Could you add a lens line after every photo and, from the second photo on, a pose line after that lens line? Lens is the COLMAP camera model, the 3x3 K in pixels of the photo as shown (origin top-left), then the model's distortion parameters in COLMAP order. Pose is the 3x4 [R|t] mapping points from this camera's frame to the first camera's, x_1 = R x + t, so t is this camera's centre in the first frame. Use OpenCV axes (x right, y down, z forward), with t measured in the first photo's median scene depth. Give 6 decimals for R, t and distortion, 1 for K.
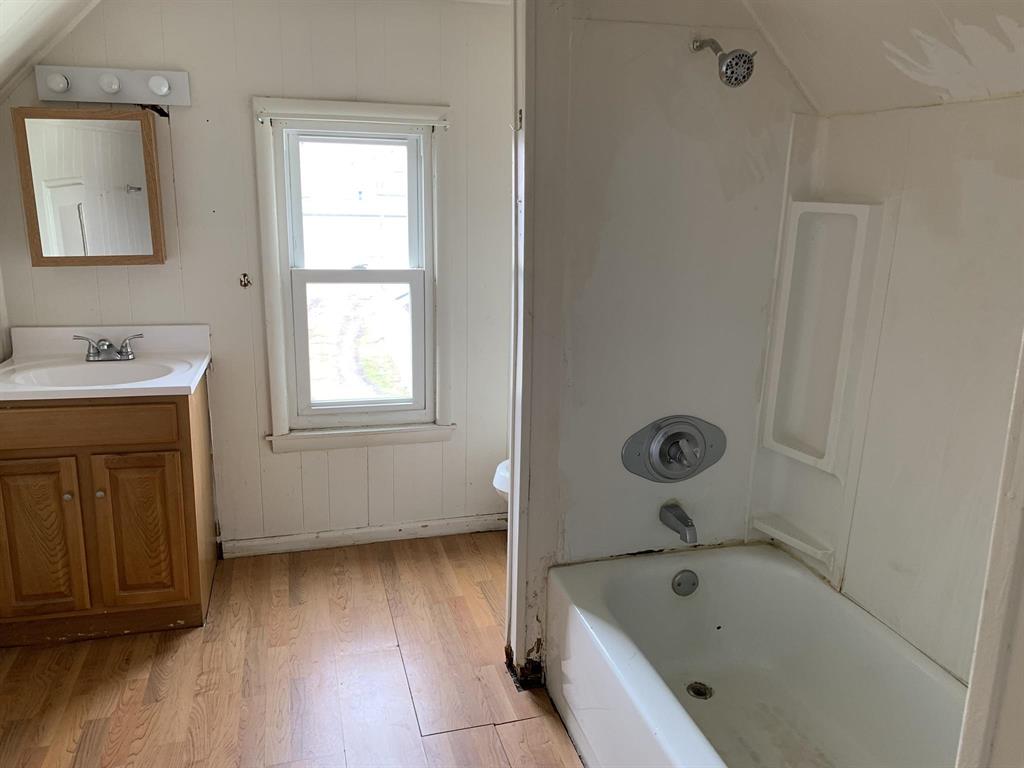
lens RADIAL K [[785.1, 0, 516.0], [0, 785.1, 387.1], [0, 0, 1]] dist [0.018315, -0.032075]
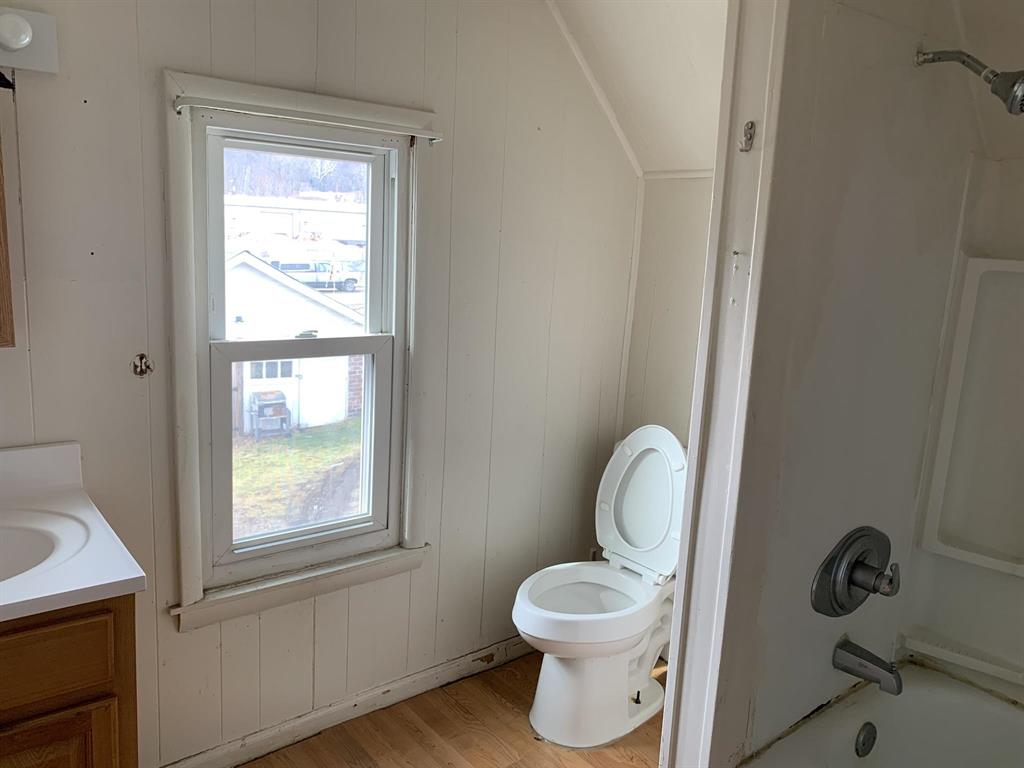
lens RADIAL K [[785.1, 0, 502.3], [0, 785.1, 381.8], [0, 0, 1]] dist [0.018315, -0.032075]
pose [[0.923193, -0.050917, 0.380949, -0.307918], [0.069728, 0.996926, -0.035731, -0.078099], [-0.377959, 0.059549, 0.923905, 0.316606]]
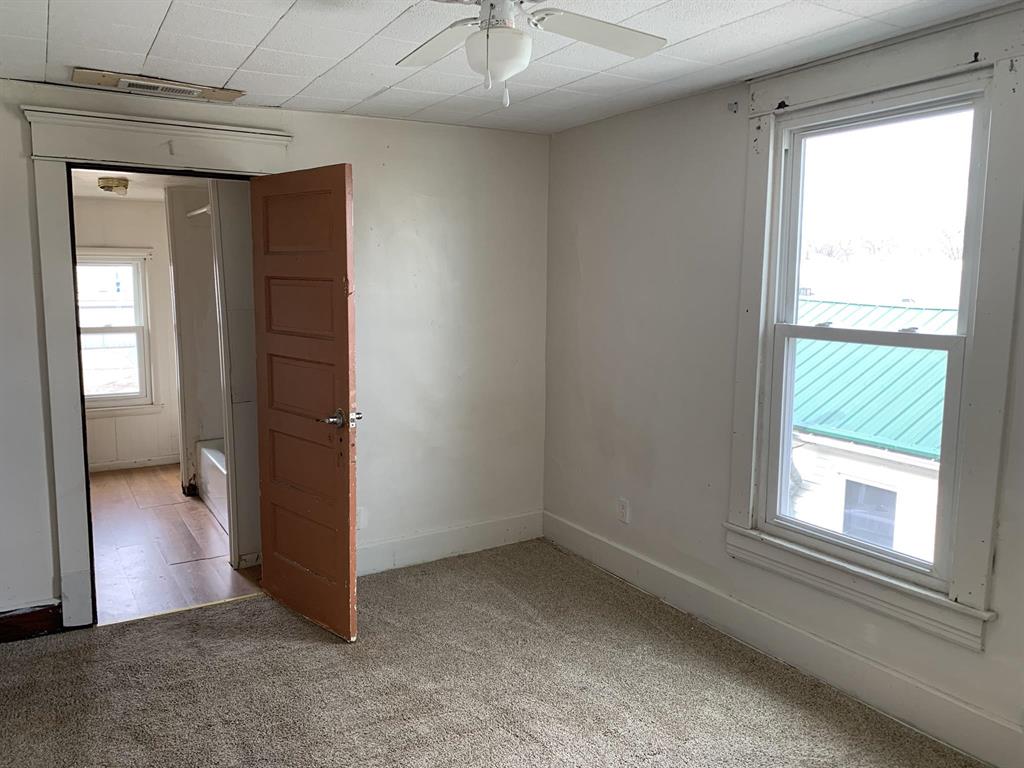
lens RADIAL K [[785.1, 0, 510.1], [0, 785.1, 390.1], [0, 0, 1]] dist [0.018315, -0.032075]
pose [[0.963592, -0.044849, 0.263587, 0.259823], [0.072526, 0.992714, -0.096222, 0.286919], [-0.257351, 0.111836, 0.959825, -1.207932]]
